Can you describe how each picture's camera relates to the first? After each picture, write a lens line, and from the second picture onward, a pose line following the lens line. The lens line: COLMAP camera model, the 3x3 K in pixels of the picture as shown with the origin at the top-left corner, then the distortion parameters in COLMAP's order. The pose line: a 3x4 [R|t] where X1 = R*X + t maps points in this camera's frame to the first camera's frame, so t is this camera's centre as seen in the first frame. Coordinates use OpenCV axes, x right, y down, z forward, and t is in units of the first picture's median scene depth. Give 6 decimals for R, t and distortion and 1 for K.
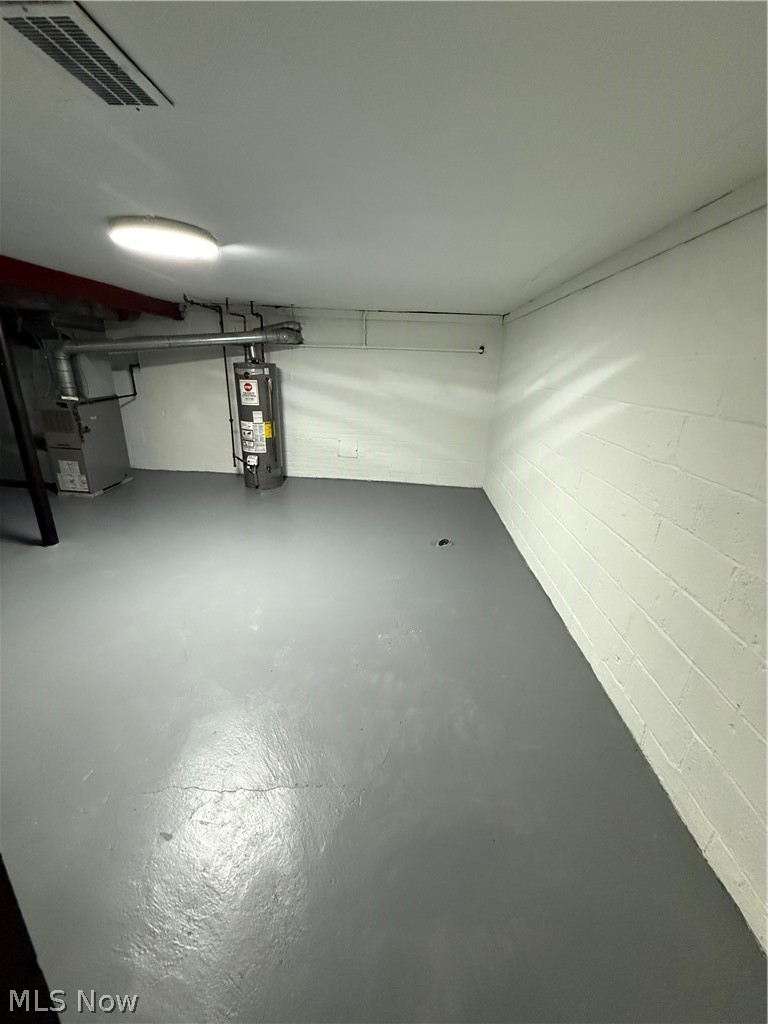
lens RADIAL K [[409.0, 0, 388.8], [0, 409.0, 507.8], [0, 0, 1]] dist [-0.002796, -0.000086]
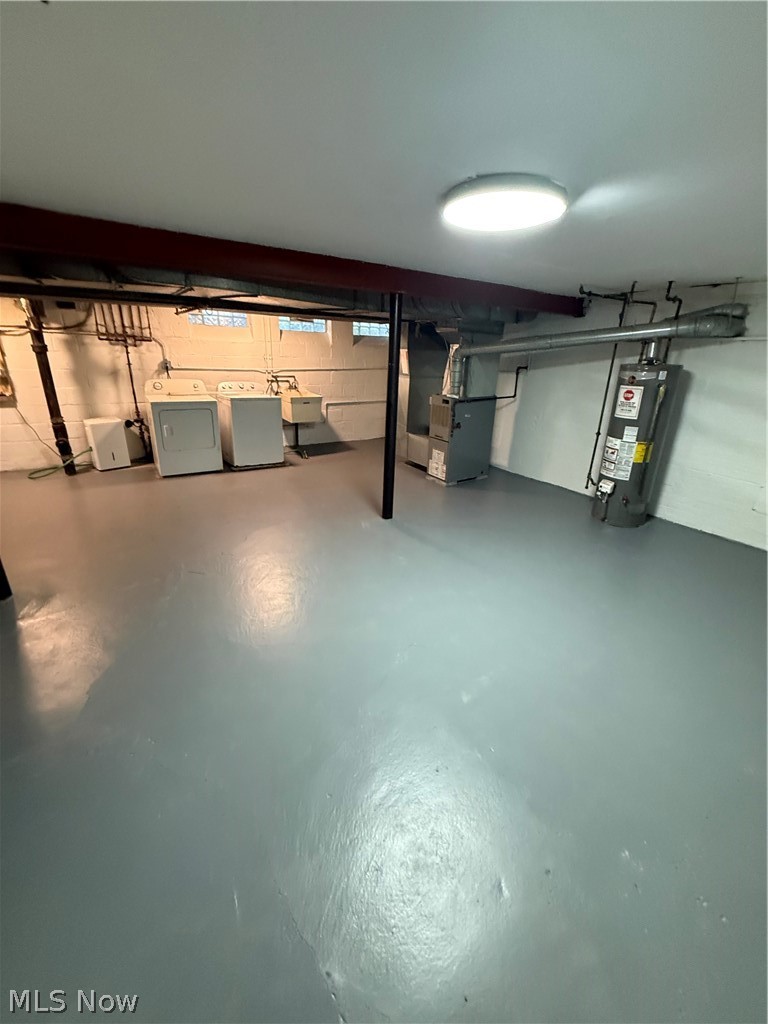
lens RADIAL K [[409.0, 0, 384.8], [0, 409.0, 508.9], [0, 0, 1]] dist [-0.002796, -0.000086]
pose [[0.574289, 0.268308, -0.773436, 0.048569], [-0.275491, 0.953005, 0.126045, -0.057263], [0.770906, 0.140688, 0.621217, 0.183294]]
